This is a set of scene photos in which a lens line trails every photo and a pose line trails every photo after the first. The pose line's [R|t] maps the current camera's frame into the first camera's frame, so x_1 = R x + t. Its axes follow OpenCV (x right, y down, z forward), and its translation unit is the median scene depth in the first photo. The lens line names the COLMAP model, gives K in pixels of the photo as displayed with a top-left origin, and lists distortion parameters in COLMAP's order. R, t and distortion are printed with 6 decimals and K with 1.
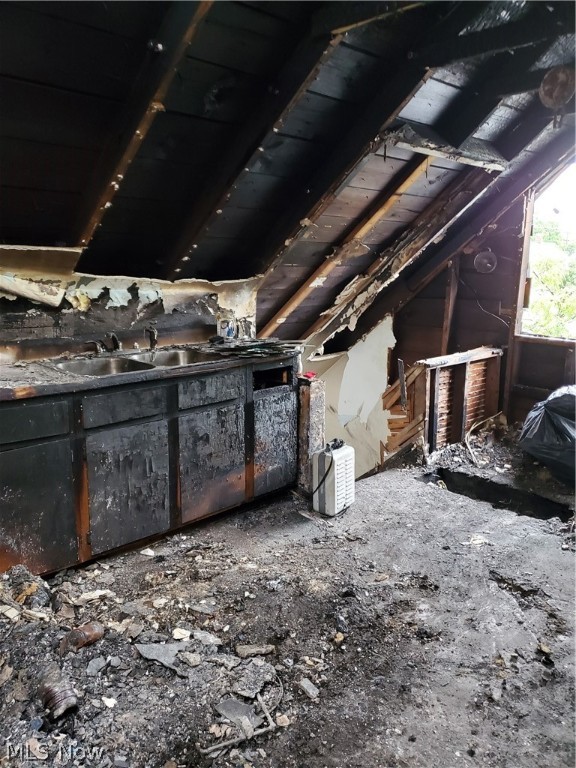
lens RADIAL K [[585.9, 0, 288.5], [0, 585.9, 383.3], [0, 0, 1]] dist [0.003647, -0.003656]
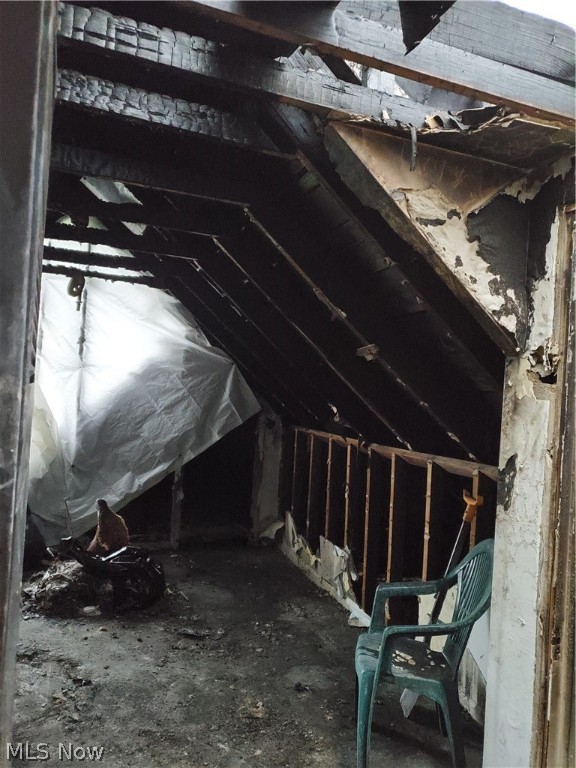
lens RADIAL K [[585.9, 0, 288.5], [0, 585.9, 383.9], [0, 0, 1]] dist [0.003647, -0.003656]
pose [[0.380526, 0.023431, 0.924473, -0.658381], [0.142463, 0.986260, -0.083637, -0.034912], [-0.913731, 0.163530, 0.371960, -0.060784]]
